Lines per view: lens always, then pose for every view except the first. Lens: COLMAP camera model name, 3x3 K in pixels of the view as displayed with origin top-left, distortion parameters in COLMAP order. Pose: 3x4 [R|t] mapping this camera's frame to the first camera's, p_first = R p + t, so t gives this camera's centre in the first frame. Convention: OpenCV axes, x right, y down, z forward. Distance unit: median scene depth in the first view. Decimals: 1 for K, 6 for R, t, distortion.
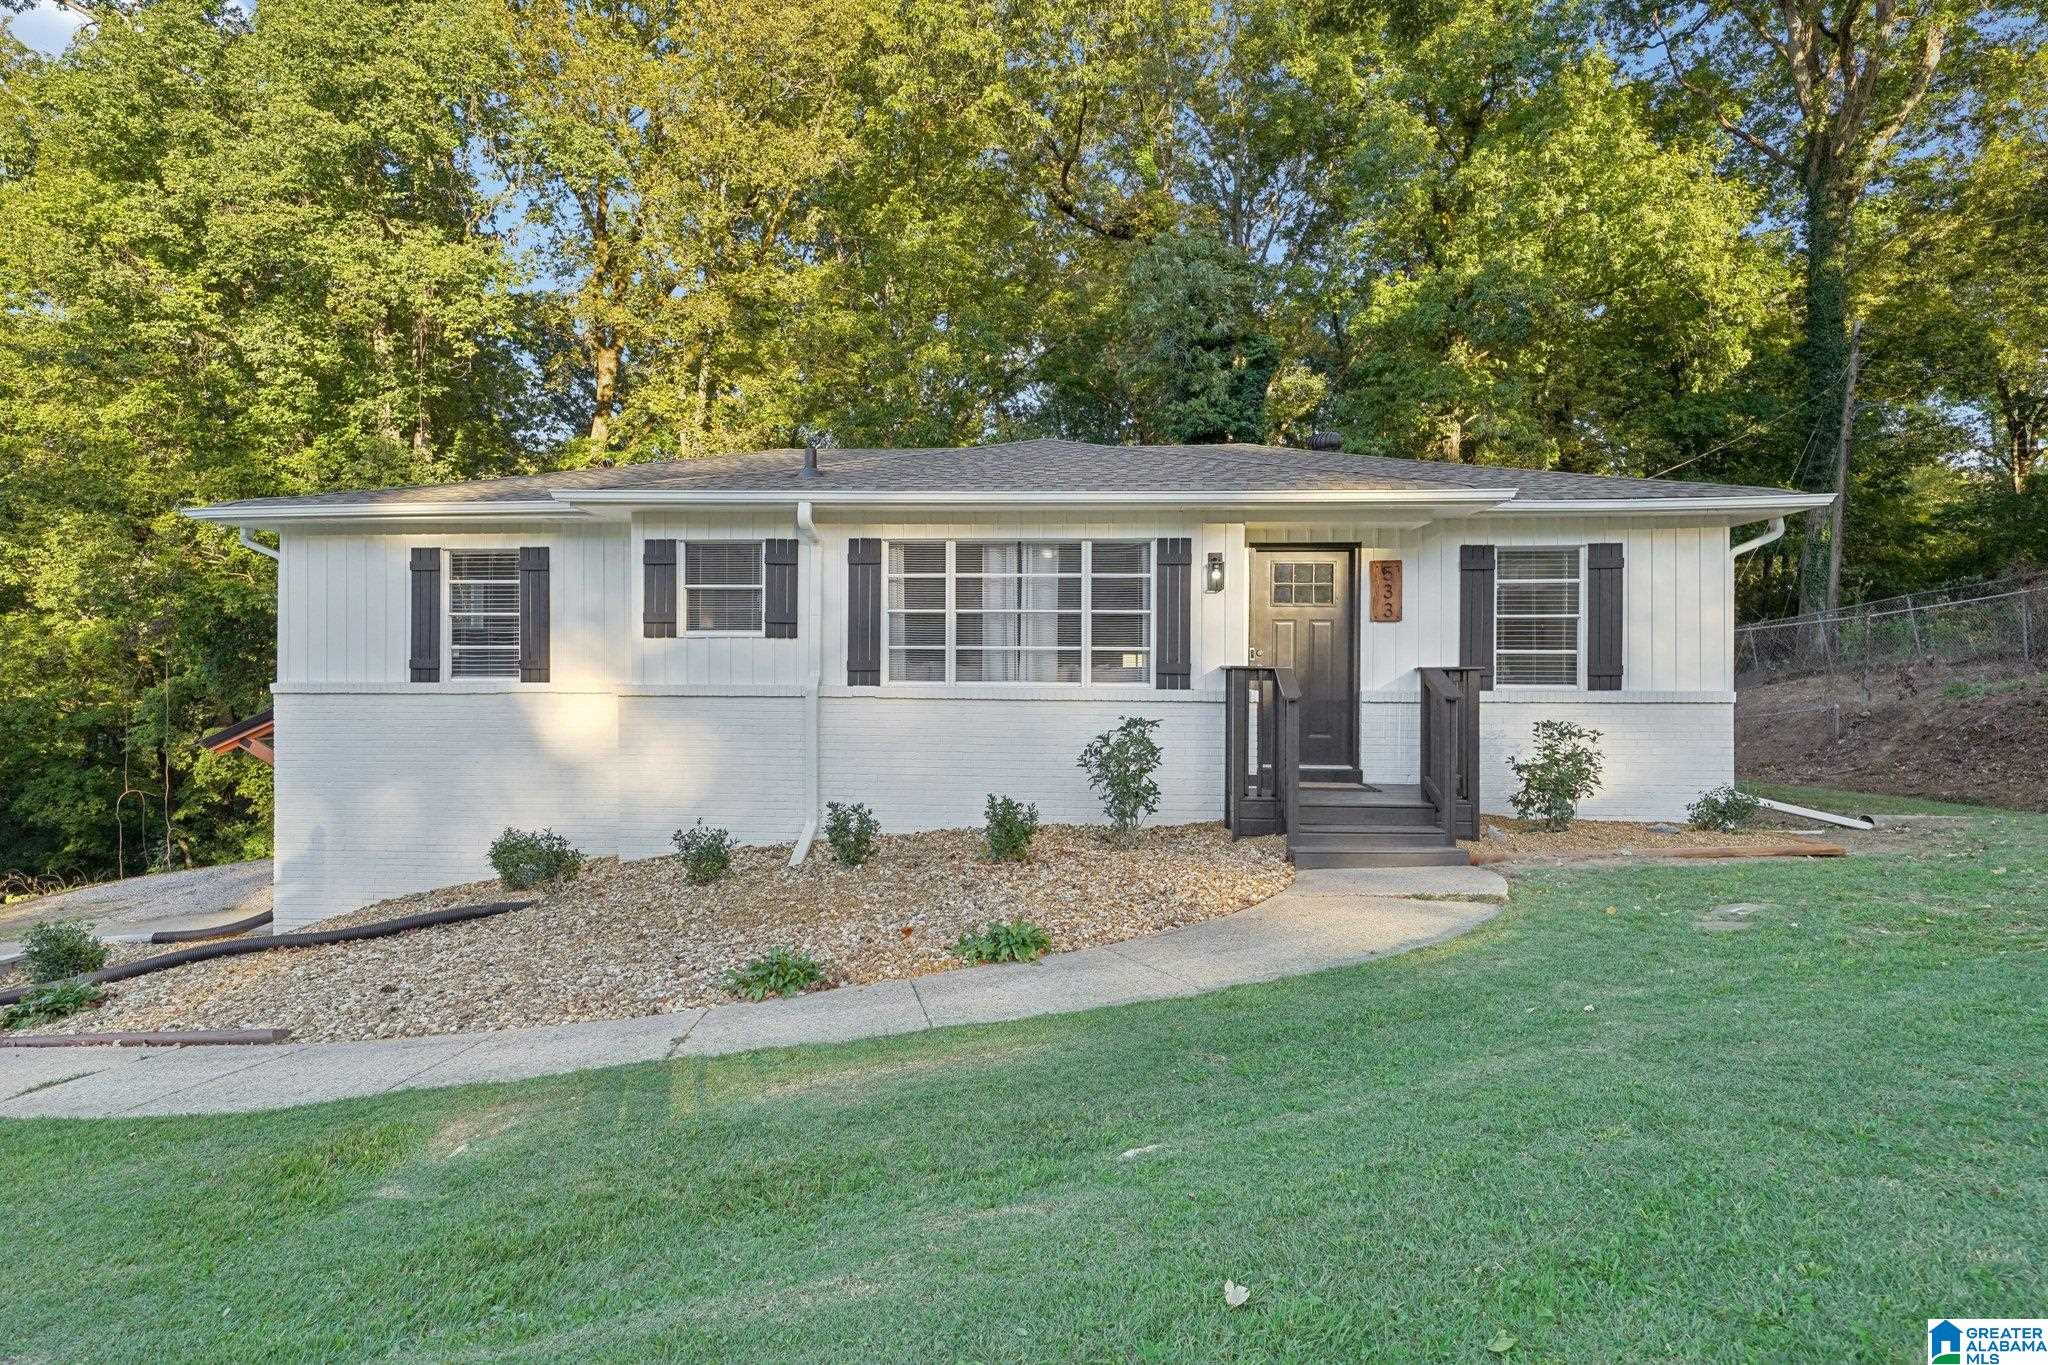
lens RADIAL K [[1078.6, 0, 1022.0], [0, 1078.6, 680.9], [0, 0, 1]] dist [0.005322, 0.000898]
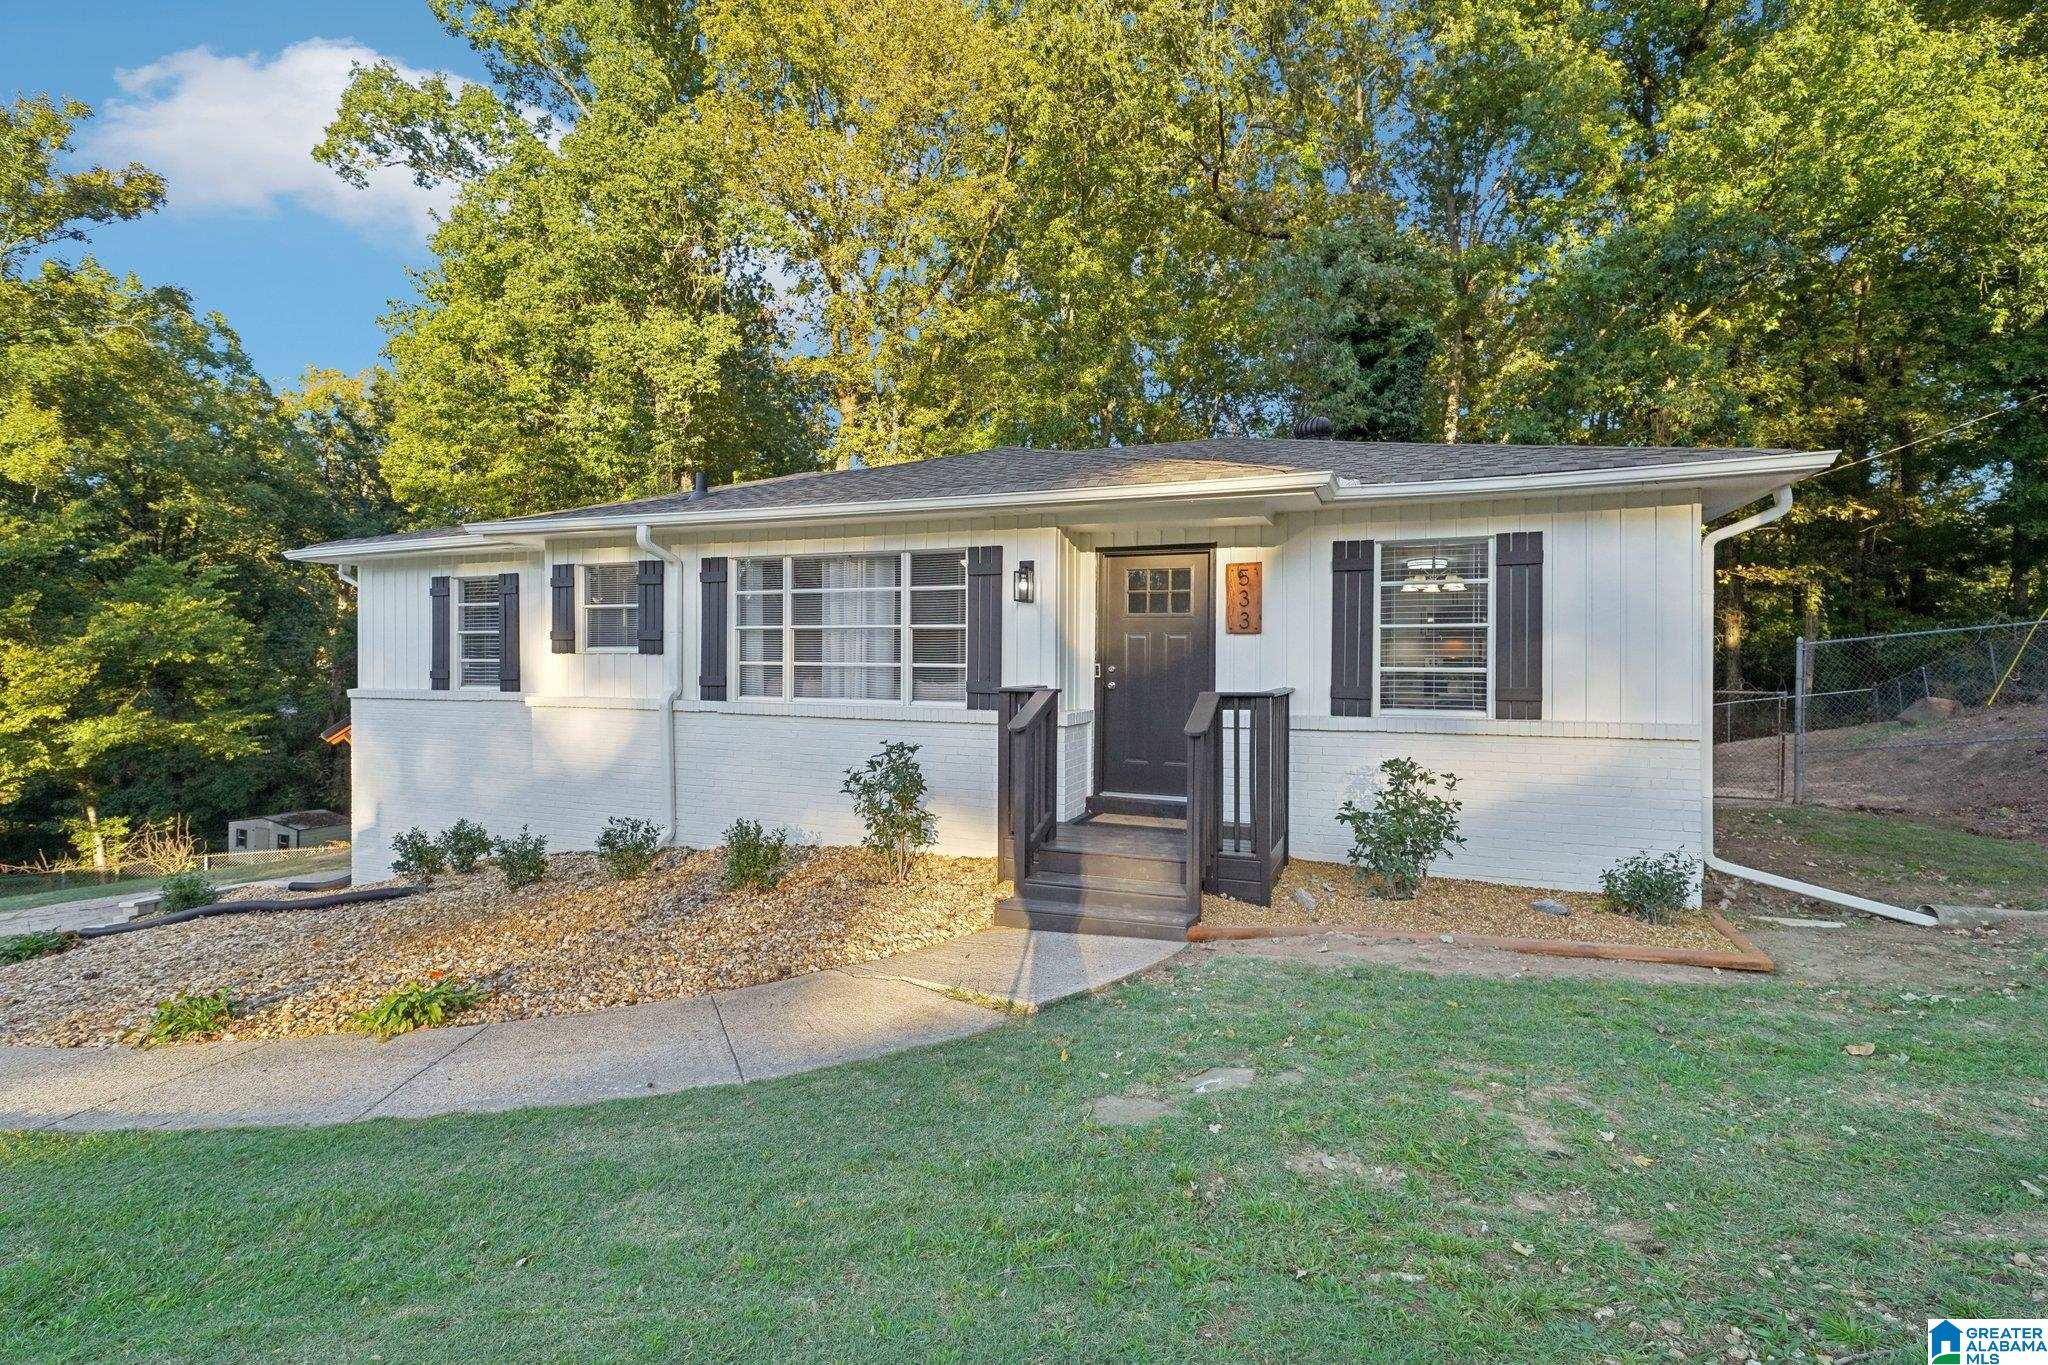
lens RADIAL K [[950.7, 0, 1030.7], [0, 950.7, 680.7], [0, 0, 1]] dist [0.002965, -0.001182]
pose [[0.947405, 0.008301, -0.319931, 0.423221], [-0.004639, 0.999915, 0.012207, -0.026275], [0.320005, -0.010081, 0.947362, 0.229158]]
